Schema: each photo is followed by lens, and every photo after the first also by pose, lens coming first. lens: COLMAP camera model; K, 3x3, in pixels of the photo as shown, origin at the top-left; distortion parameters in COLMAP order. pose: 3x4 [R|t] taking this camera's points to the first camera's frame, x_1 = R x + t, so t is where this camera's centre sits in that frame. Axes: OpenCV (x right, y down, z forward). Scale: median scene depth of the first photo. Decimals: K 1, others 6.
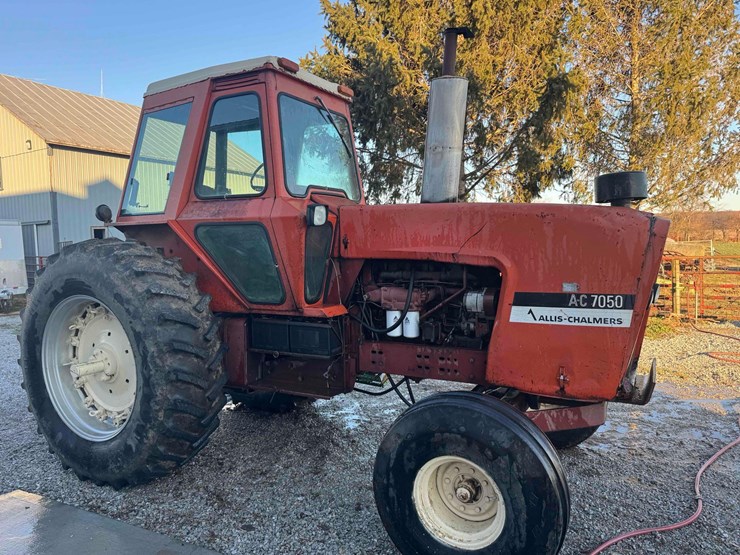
lens RADIAL K [[525.4, 0, 412.1], [0, 525.4, 269.1], [0, 0, 1]] dist [0.072939, -0.091040]
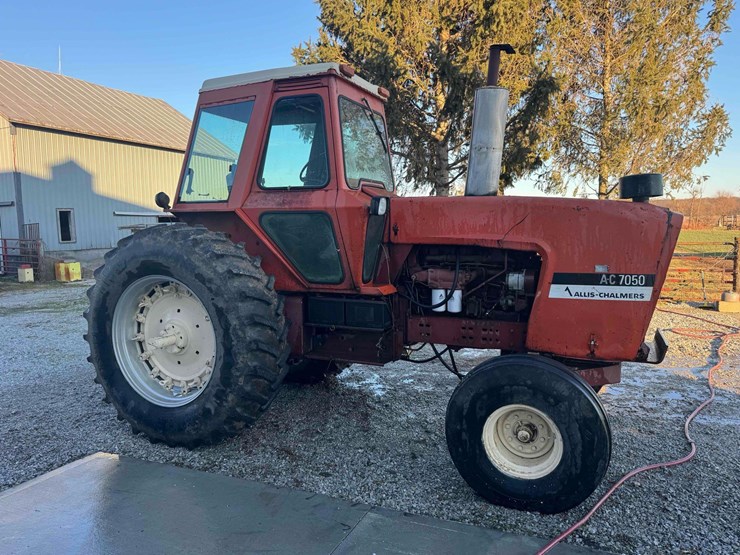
lens RADIAL K [[525.4, 0, 404.9], [0, 525.4, 268.9], [0, 0, 1]] dist [0.072939, -0.091040]
pose [[0.996395, 0.002432, 0.084798, -0.205400], [-0.004862, 0.999583, 0.028463, 0.002057], [-0.084694, -0.028773, 0.995991, -0.139052]]
